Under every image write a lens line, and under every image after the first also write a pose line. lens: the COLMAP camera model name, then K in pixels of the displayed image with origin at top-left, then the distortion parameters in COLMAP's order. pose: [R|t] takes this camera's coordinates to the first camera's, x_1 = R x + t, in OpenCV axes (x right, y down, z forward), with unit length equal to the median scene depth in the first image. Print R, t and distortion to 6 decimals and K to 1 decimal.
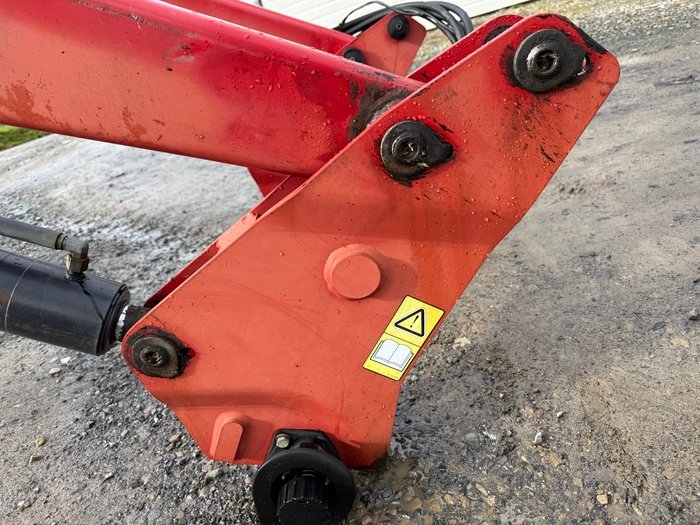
lens RADIAL K [[493.9, 0, 354.1], [0, 493.9, 261.9], [0, 0, 1]] dist [0.039342, -0.046384]
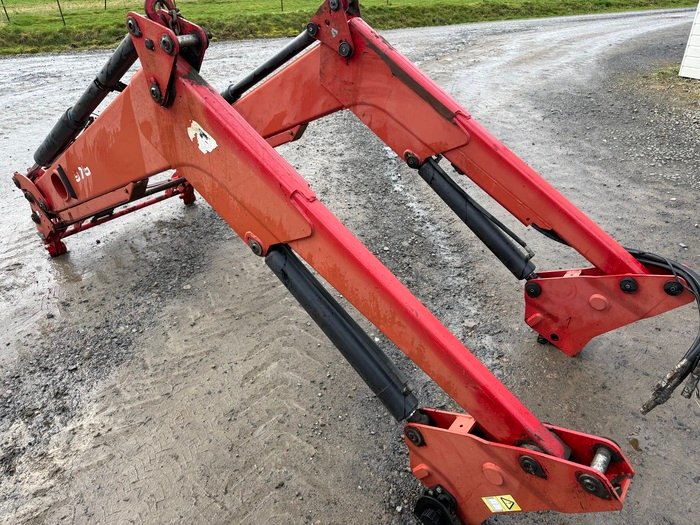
lens RADIAL K [[493.9, 0, 359.6], [0, 493.9, 255.7], [0, 0, 1]] dist [0.039342, -0.046384]
pose [[0.732347, 0.534222, -0.422226, -0.017257], [-0.455293, 0.845249, 0.279754, -0.913594], [0.506337, -0.012641, 0.862243, -1.029875]]
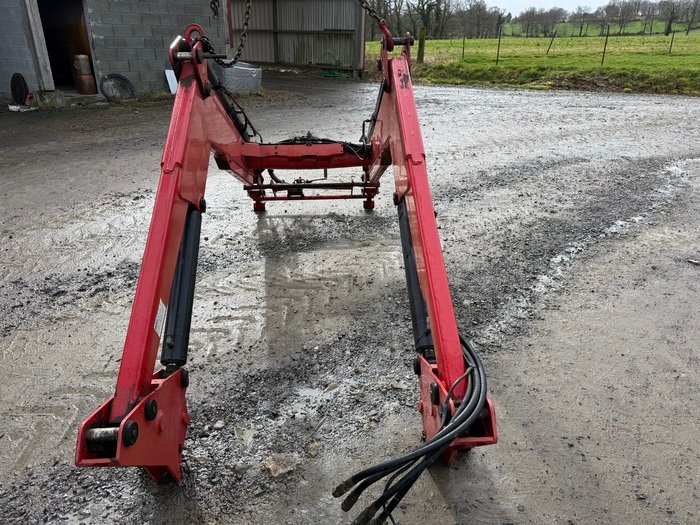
lens RADIAL K [[493.9, 0, 349.1], [0, 493.9, 258.0], [0, 0, 1]] dist [0.039342, -0.046384]
pose [[-0.001535, 0.649724, -0.760169, 1.119483], [-0.442496, 0.681256, 0.583170, -2.049880], [0.896769, 0.337266, 0.286455, 0.697759]]
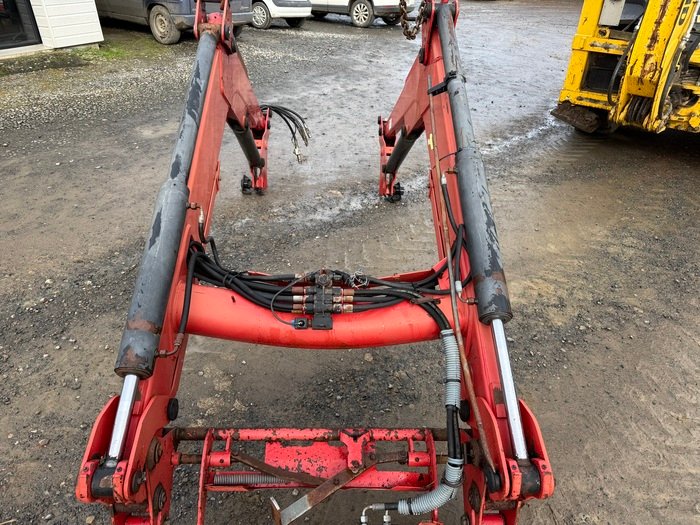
lens RADIAL K [[493.9, 0, 348.6], [0, 493.9, 262.0], [0, 0, 1]] dist [0.039342, -0.046384]
pose [[0.004832, -0.282521, 0.959249, -4.976974], [0.405421, 0.877440, 0.256384, -0.460332], [-0.914117, 0.387661, 0.118780, 0.971140]]
